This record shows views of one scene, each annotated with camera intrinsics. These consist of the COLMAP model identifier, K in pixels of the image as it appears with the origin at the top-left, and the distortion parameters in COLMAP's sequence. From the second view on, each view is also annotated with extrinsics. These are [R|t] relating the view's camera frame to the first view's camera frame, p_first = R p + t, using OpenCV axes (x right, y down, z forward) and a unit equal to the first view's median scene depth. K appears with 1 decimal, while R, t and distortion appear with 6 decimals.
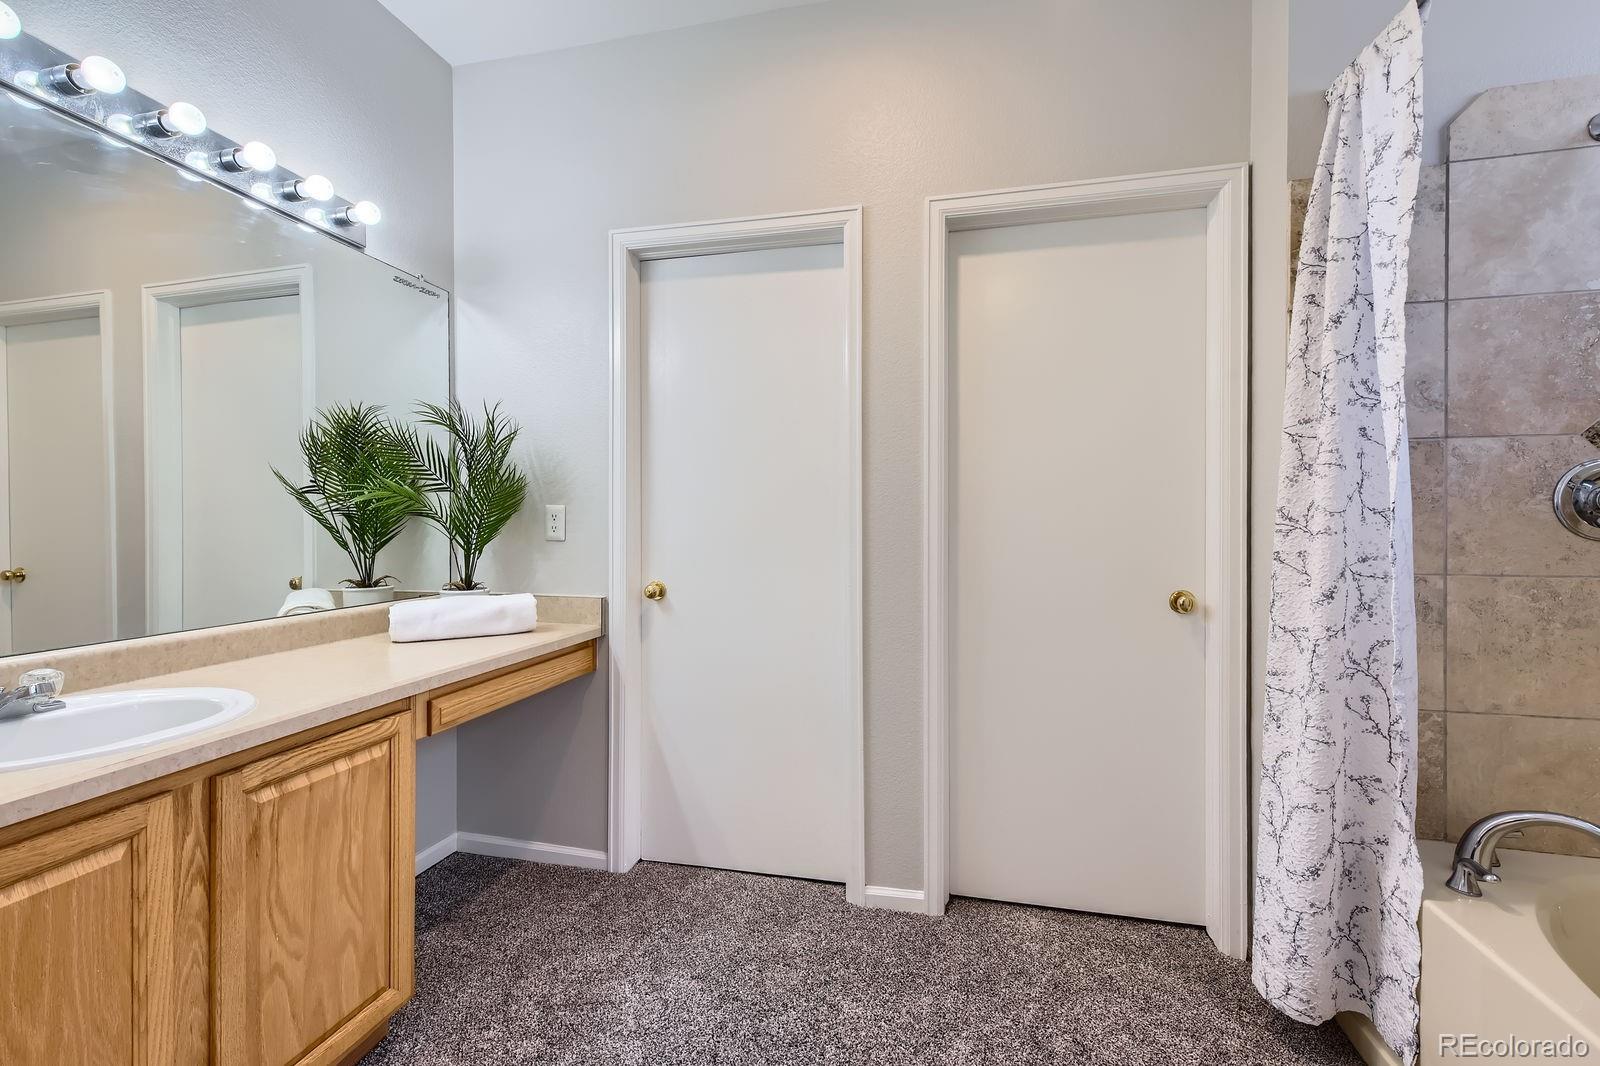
lens RADIAL K [[676.8, 0, 793.4], [0, 676.8, 523.0], [0, 0, 1]] dist [0.000218, 0.000092]
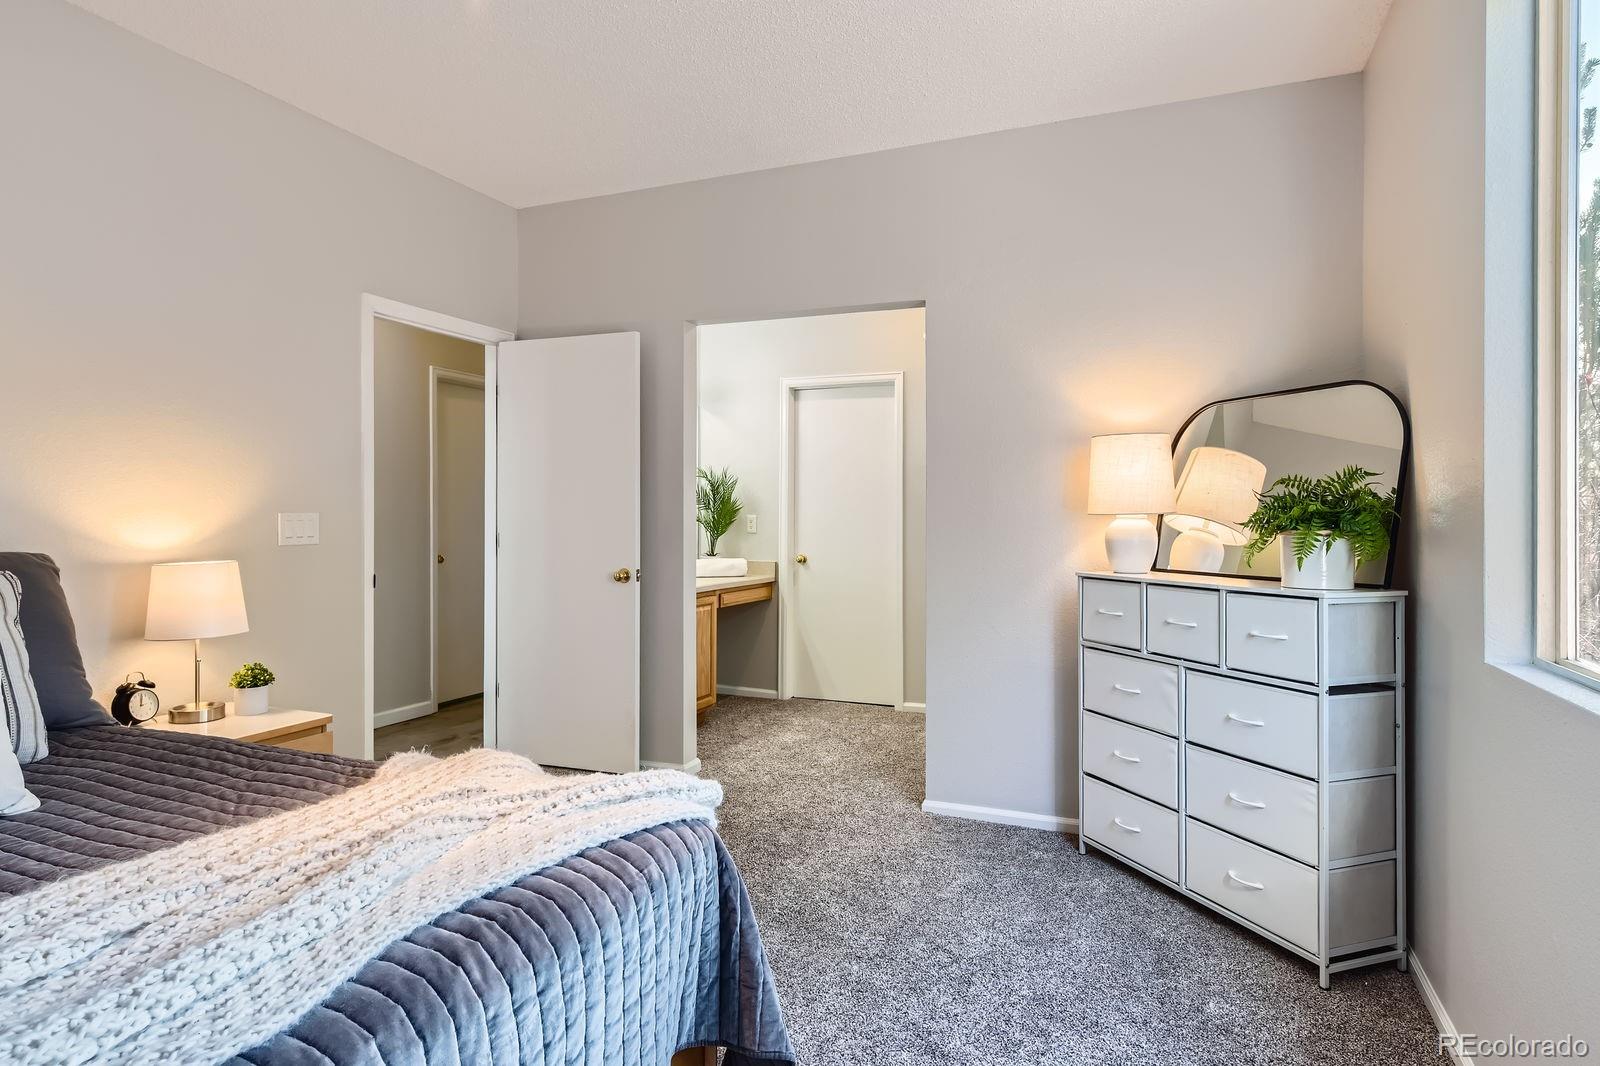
lens RADIAL K [[908.9, 0, 797.7], [0, 908.9, 527.4], [0, 0, 1]] dist [0.000685, 0.000005]
pose [[0.987255, 0.007075, -0.158986, 0.217714], [-0.006928, 0.999975, 0.001477, 0.003518], [0.158992, -0.000357, 0.987280, -1.713866]]
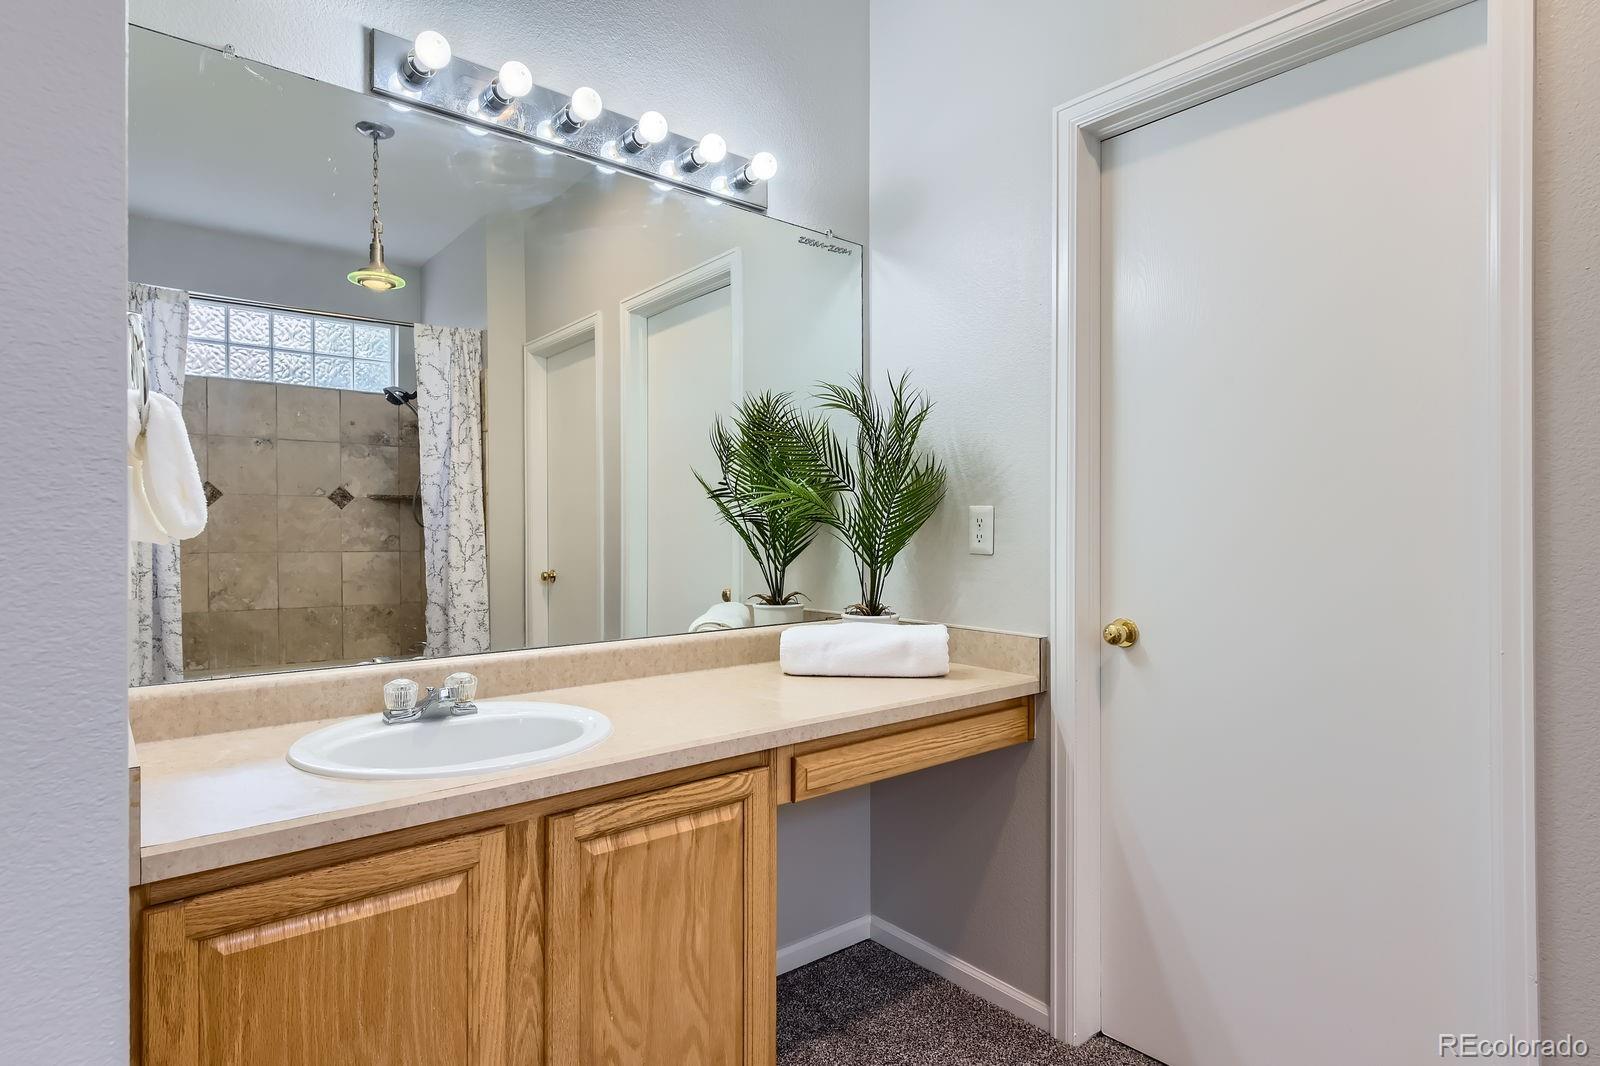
lens RADIAL K [[842.4, 0, 805.6], [0, 842.4, 529.5], [0, 0, 1]] dist [0.010705, 0.001512]
pose [[0.806795, 0.000123, -0.590831, 0.036592], [-0.000895, 0.999999, -0.001014, -0.000098], [0.590830, 0.001347, 0.806795, 0.161520]]
